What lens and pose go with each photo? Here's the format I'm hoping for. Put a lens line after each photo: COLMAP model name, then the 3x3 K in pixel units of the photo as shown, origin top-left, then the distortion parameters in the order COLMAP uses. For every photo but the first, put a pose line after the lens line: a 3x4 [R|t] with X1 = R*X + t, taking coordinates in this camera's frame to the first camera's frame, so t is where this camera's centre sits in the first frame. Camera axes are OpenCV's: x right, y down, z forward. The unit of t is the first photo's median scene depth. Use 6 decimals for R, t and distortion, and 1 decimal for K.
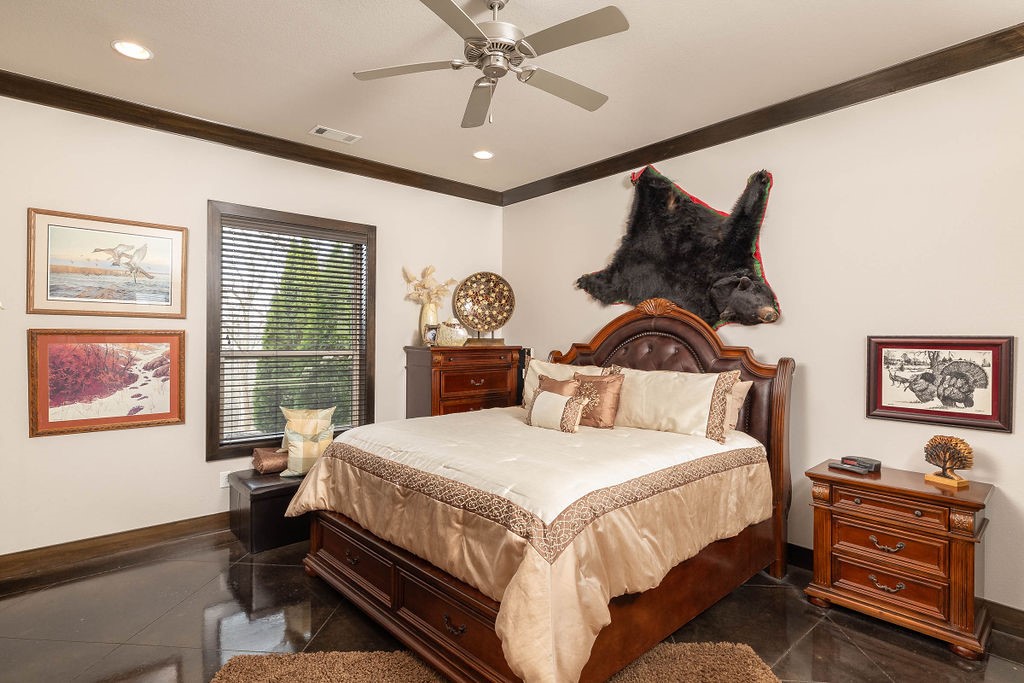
lens RADIAL K [[538.6, 0, 513.1], [0, 538.6, 340.6], [0, 0, 1]] dist [-0.001274, 0.000697]
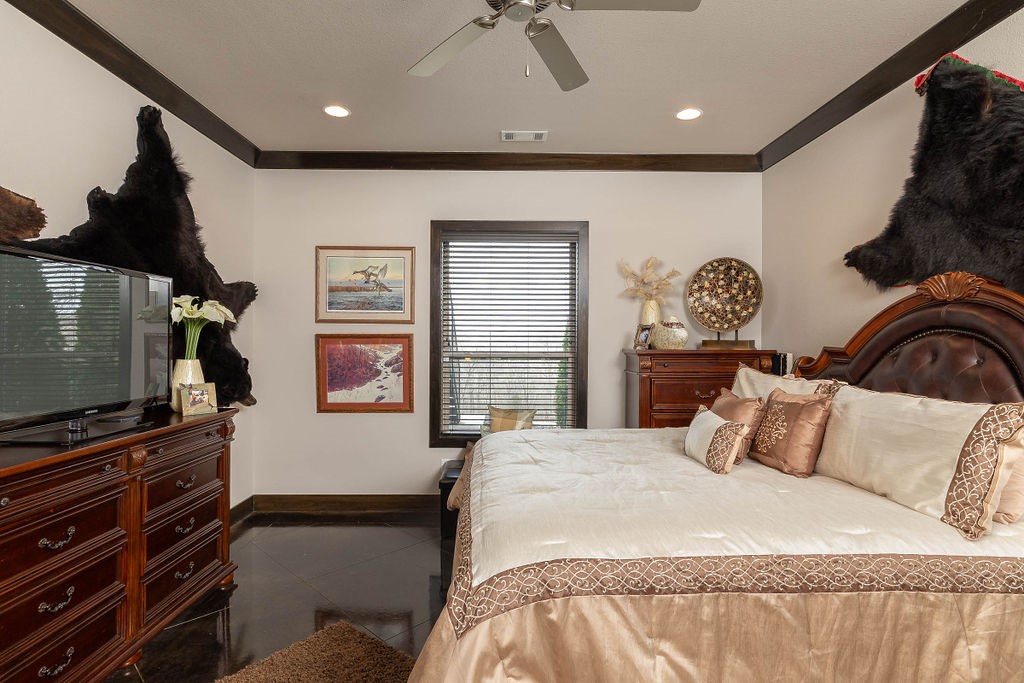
lens RADIAL K [[538.6, 0, 509.6], [0, 538.6, 337.7], [0, 0, 1]] dist [-0.001274, 0.000697]
pose [[0.749614, -0.005451, -0.661852, 0.316648], [-0.001442, 0.999950, -0.009869, 0.001016], [0.661873, 0.008352, 0.749569, 0.244567]]
